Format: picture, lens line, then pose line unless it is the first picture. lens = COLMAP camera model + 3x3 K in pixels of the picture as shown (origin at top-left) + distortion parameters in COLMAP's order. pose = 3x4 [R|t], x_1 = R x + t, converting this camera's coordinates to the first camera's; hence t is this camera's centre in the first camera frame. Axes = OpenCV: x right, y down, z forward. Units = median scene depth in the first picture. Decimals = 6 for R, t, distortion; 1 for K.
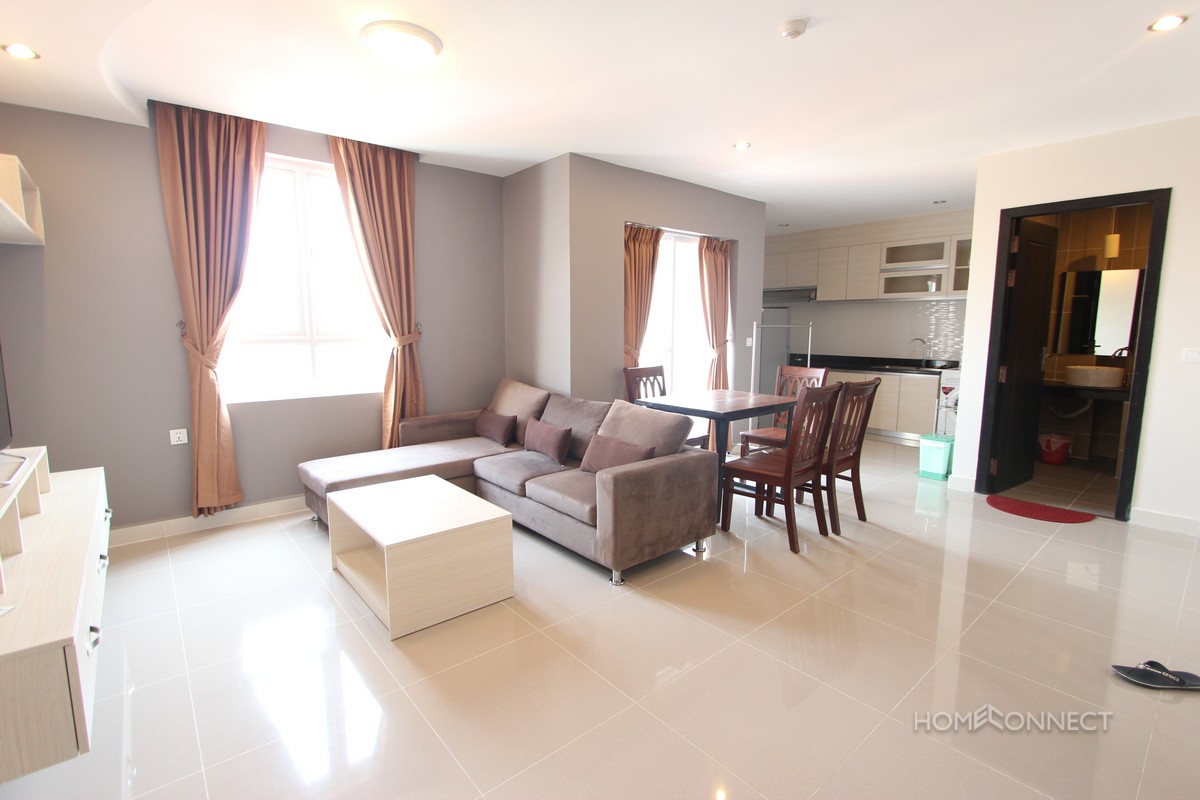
lens RADIAL K [[550.4, 0, 600.9], [0, 550.4, 394.9], [0, 0, 1]] dist [-0.001879, -0.000556]
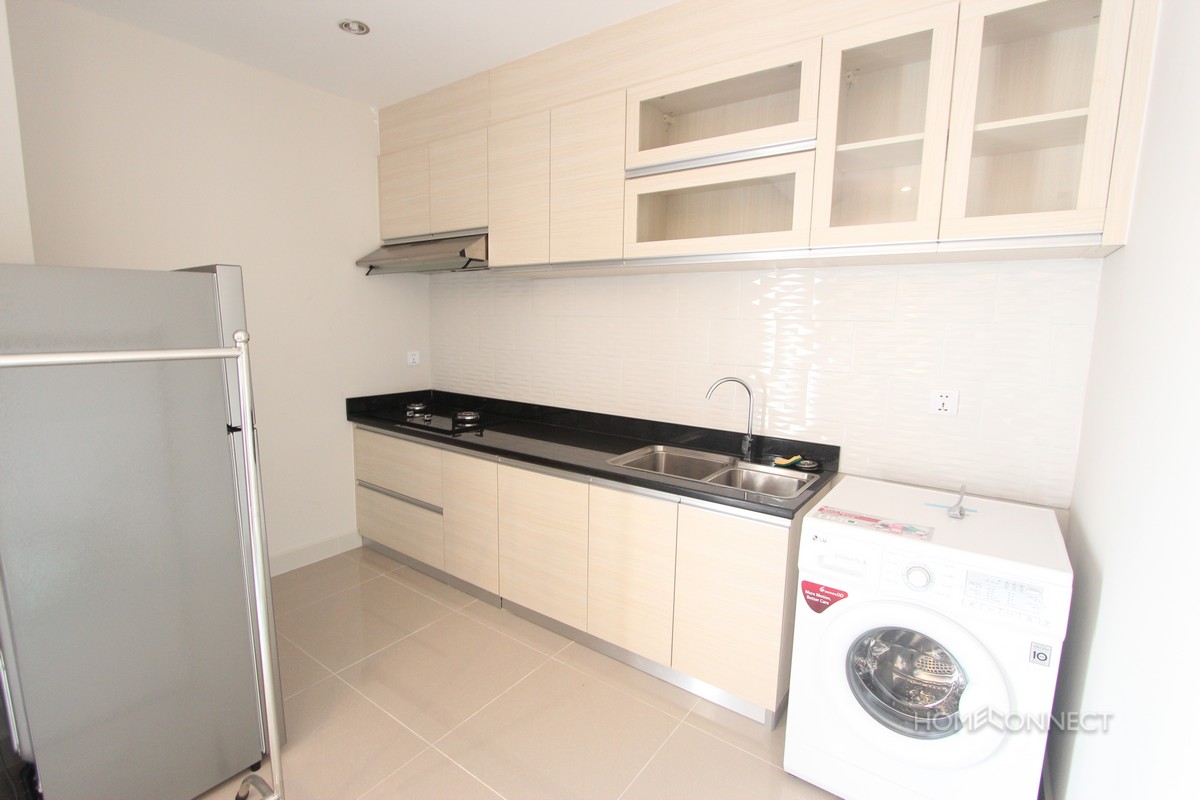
lens RADIAL K [[550.4, 0, 599.6], [0, 550.4, 403.6], [0, 0, 1]] dist [-0.001879, -0.000556]
pose [[0.972406, -0.026297, 0.231807, 0.417203], [0.019982, 0.999364, 0.029547, -0.098057], [-0.232436, -0.024099, 0.972313, 0.686833]]
